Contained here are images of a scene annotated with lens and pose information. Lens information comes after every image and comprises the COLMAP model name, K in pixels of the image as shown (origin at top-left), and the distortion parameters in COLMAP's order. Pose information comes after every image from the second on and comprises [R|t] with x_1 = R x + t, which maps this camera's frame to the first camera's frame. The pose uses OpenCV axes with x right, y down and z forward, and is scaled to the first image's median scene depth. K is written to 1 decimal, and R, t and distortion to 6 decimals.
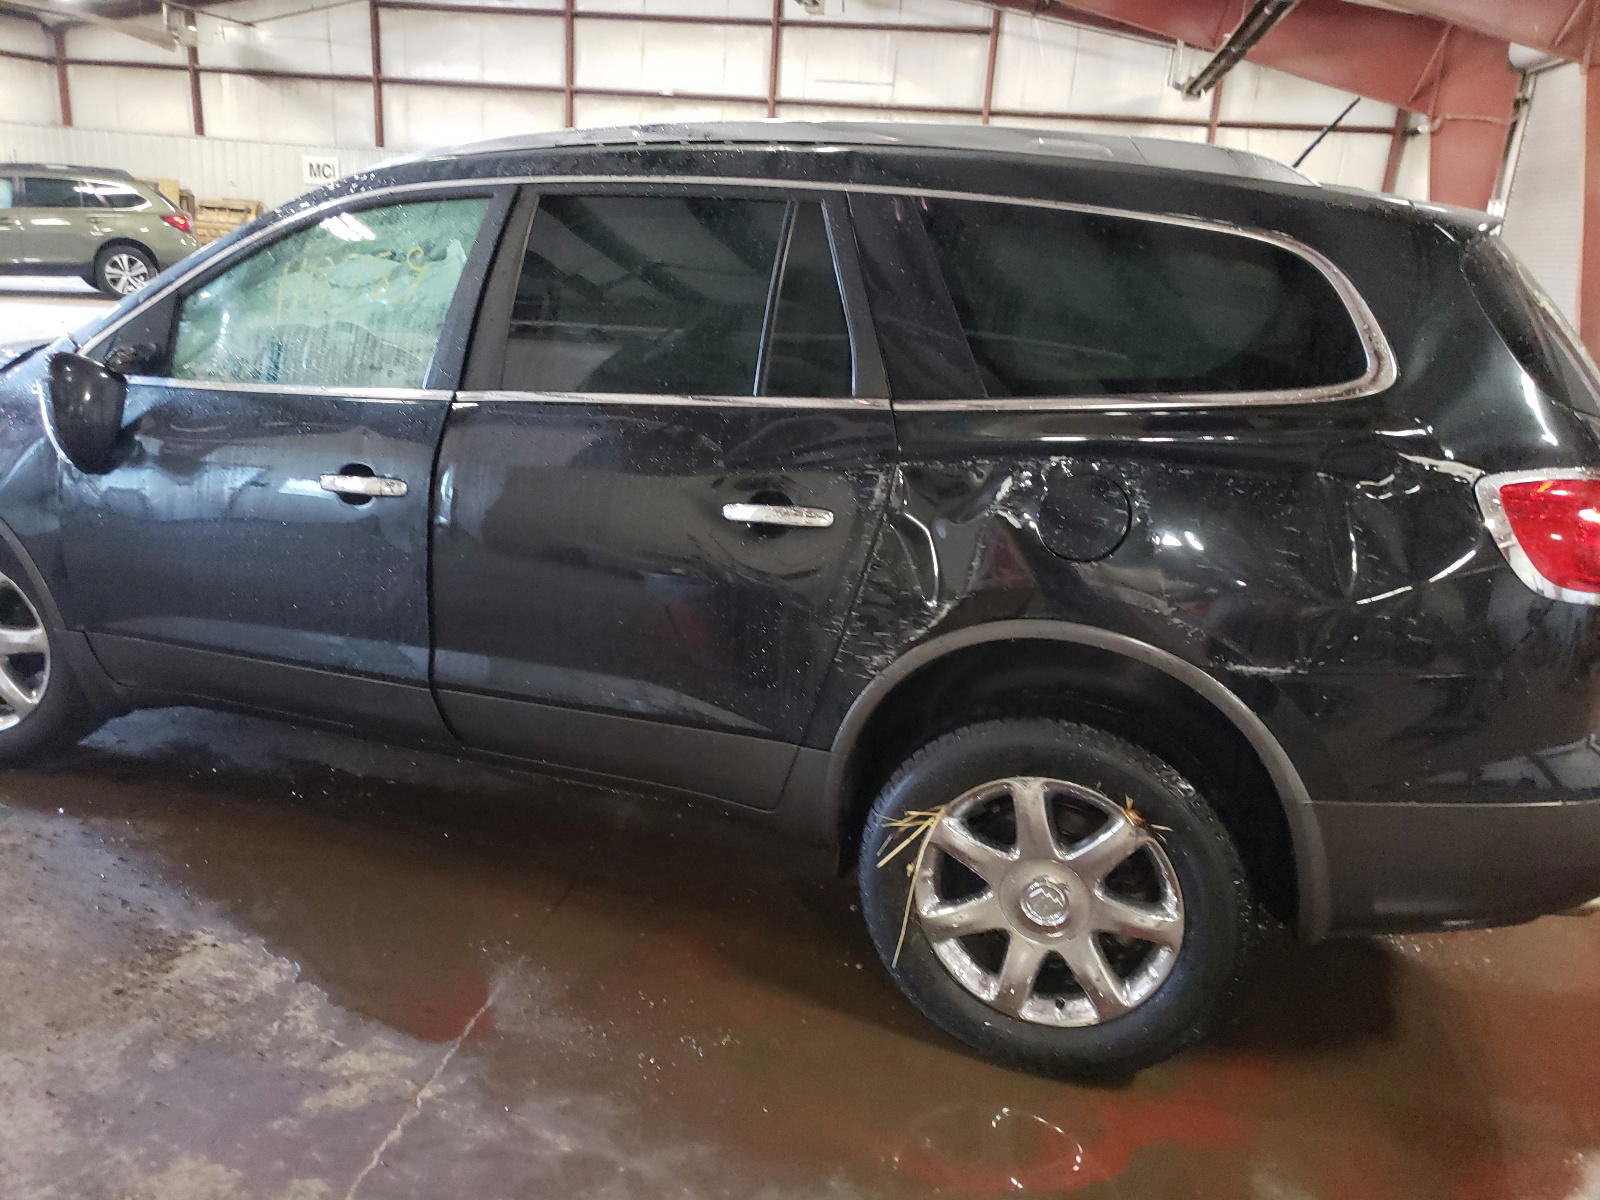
lens RADIAL K [[1220.7, 0, 799.6], [0, 1220.7, 615.7], [0, 0, 1]] dist [0.006592, 0.003116]
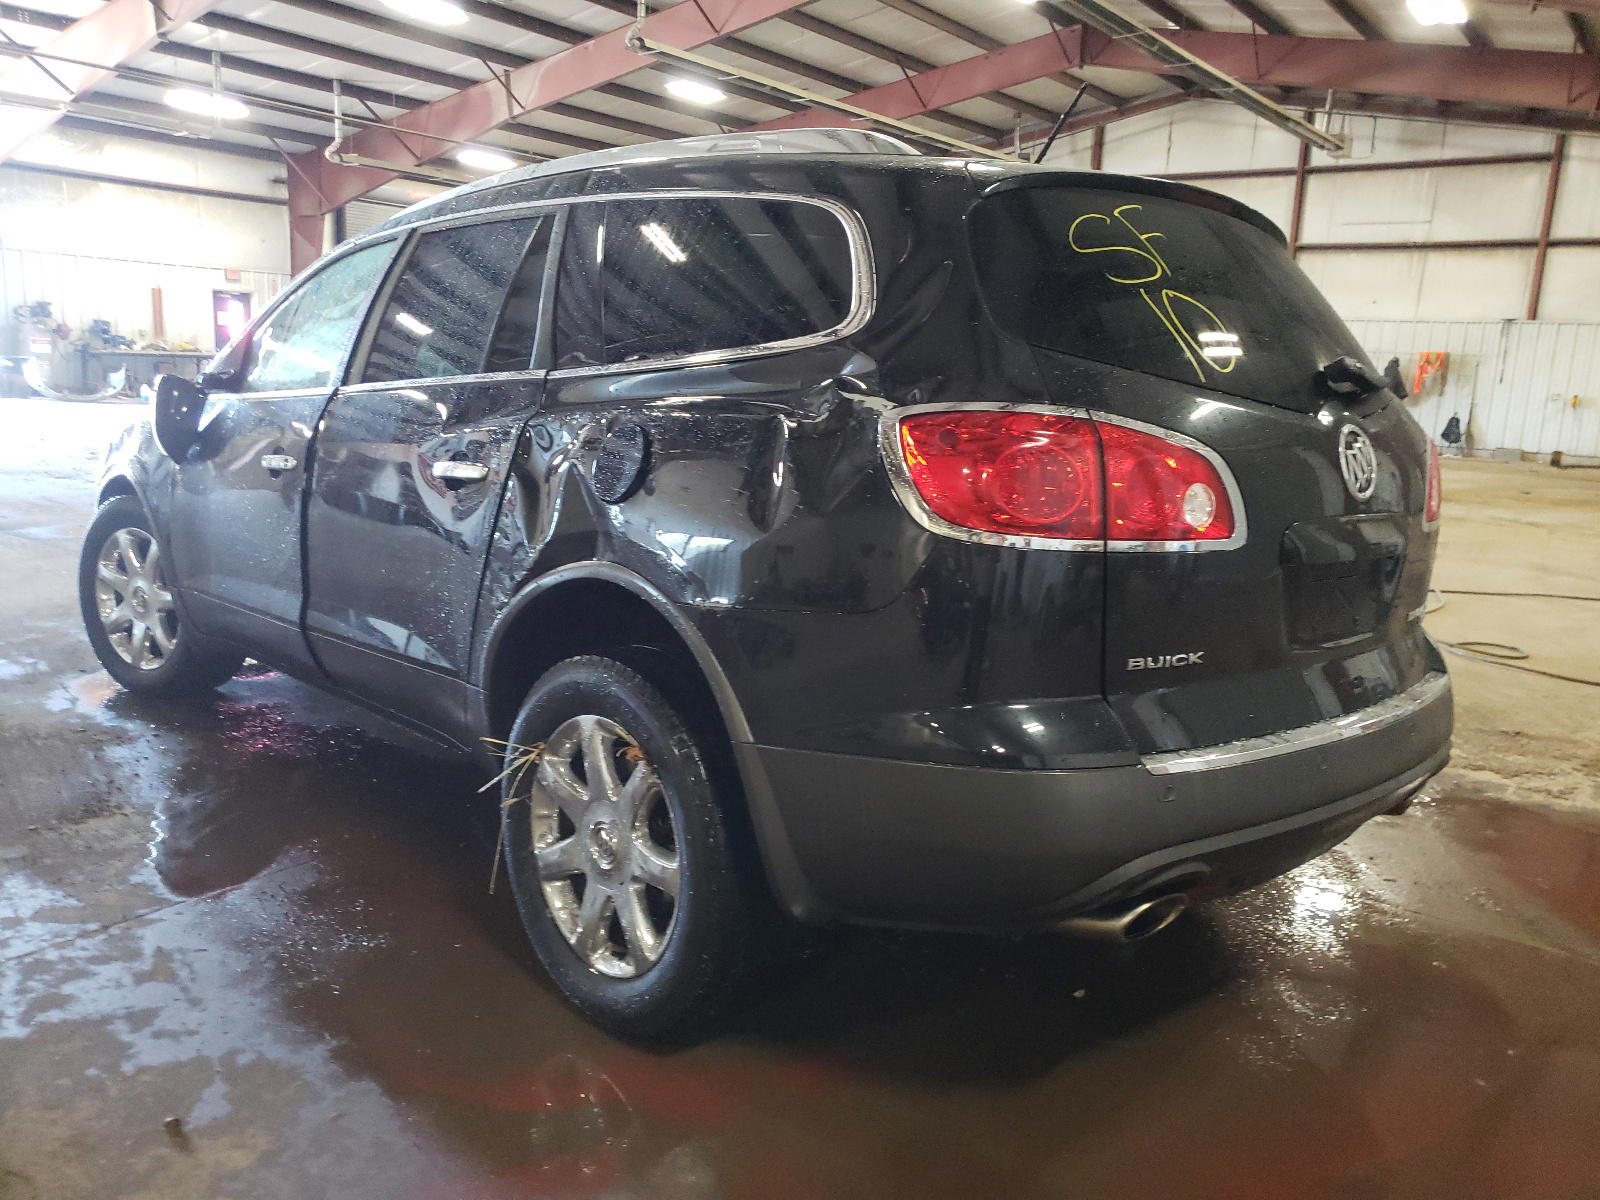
lens RADIAL K [[1193.2, 0, 800.0], [0, 1193.2, 600.0], [0, 0, 1]] dist [0.011648, 0.002136]
pose [[0.909764, 0.058100, -0.411039, 0.707043], [-0.110091, 0.988471, -0.103950, 0.112353], [0.400261, 0.139822, 0.905672, 0.132825]]
